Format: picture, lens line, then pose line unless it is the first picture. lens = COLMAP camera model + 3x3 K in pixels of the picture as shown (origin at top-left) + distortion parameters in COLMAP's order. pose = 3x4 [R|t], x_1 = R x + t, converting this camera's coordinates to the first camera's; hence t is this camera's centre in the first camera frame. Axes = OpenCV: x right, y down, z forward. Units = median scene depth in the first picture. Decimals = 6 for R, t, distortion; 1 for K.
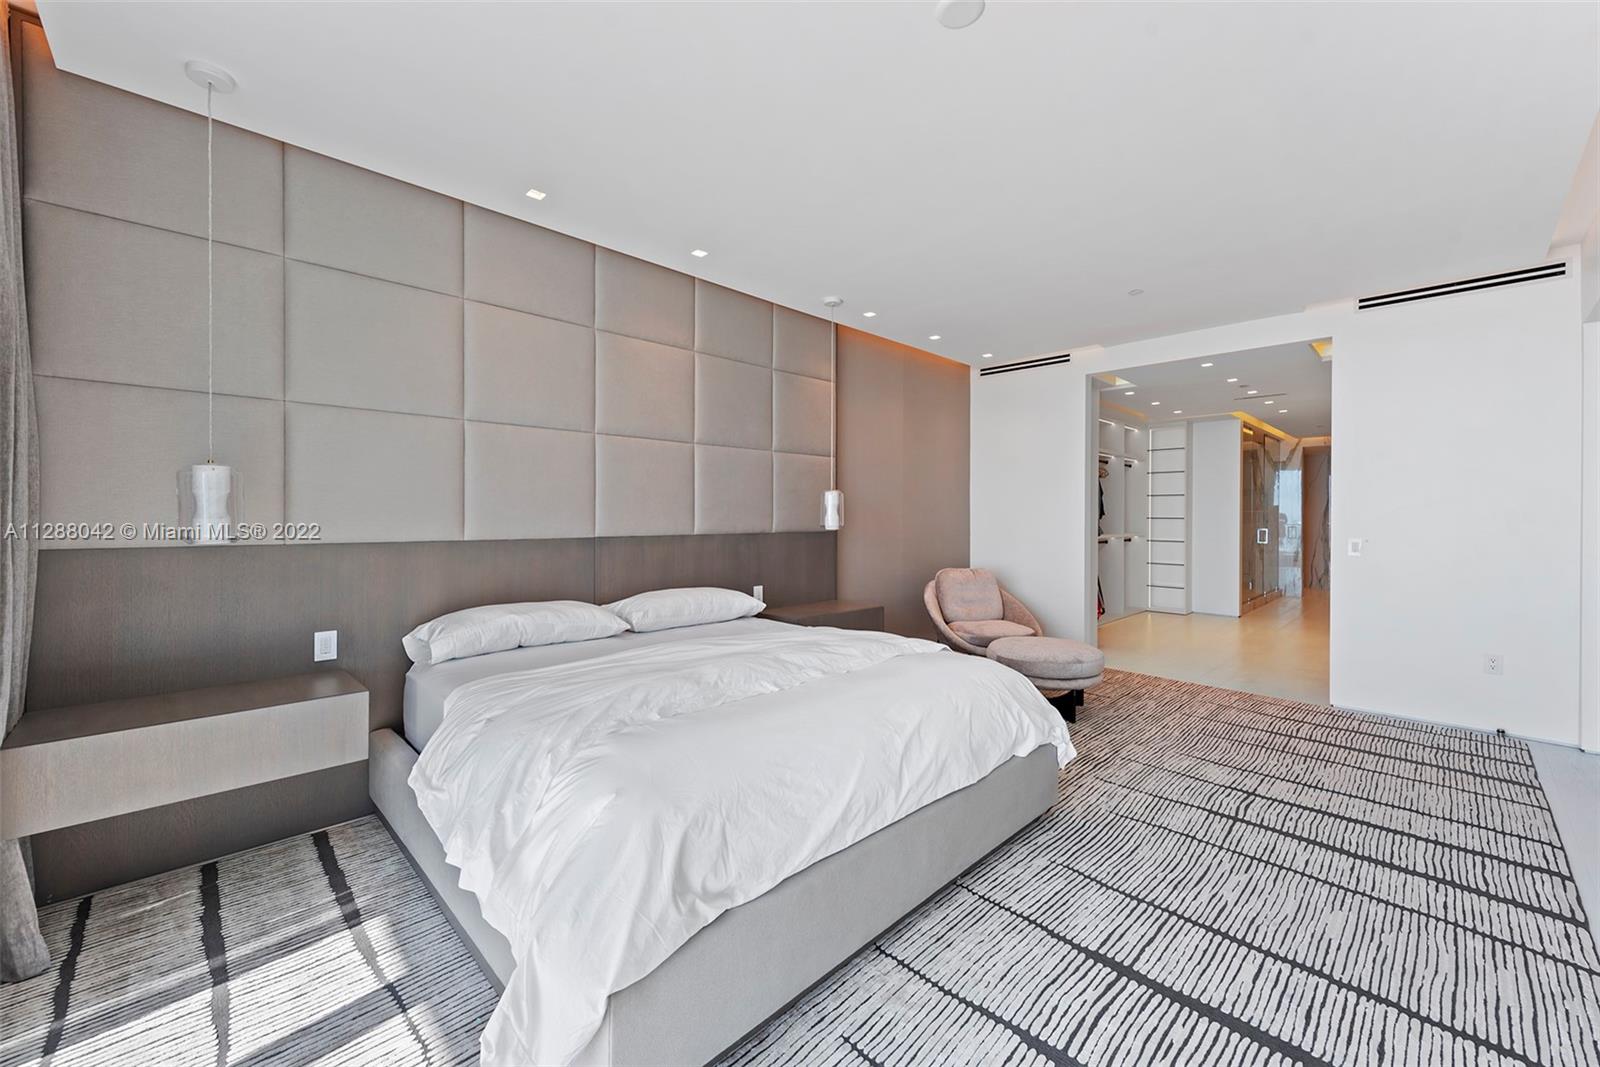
lens RADIAL K [[642.9, 0, 803.1], [0, 642.9, 521.8], [0, 0, 1]] dist [0.019634, -0.005560]
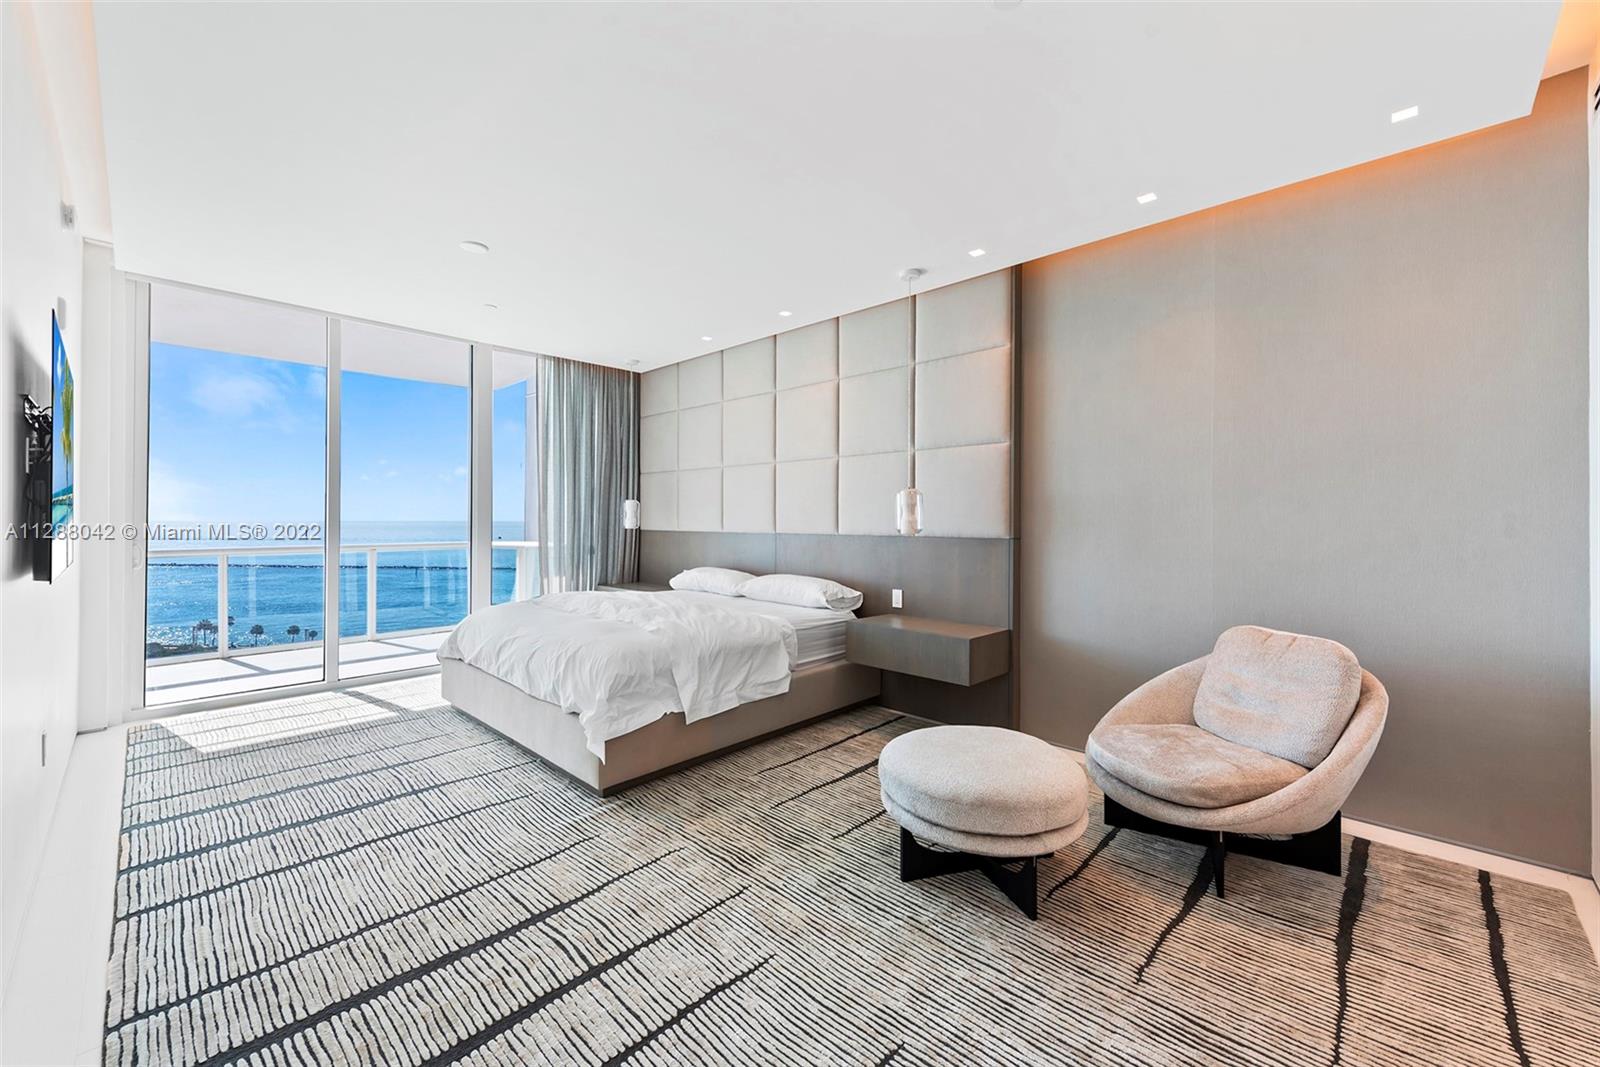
lens RADIAL K [[629.8, 0, 803.6], [0, 629.8, 514.1], [0, 0, 1]] dist [0.002697, -0.000008]
pose [[0.026277, -0.001301, -0.999654, 1.704239], [-0.009657, 0.999952, -0.001555, -0.021262], [0.999608, 0.009695, 0.026263, 1.552221]]
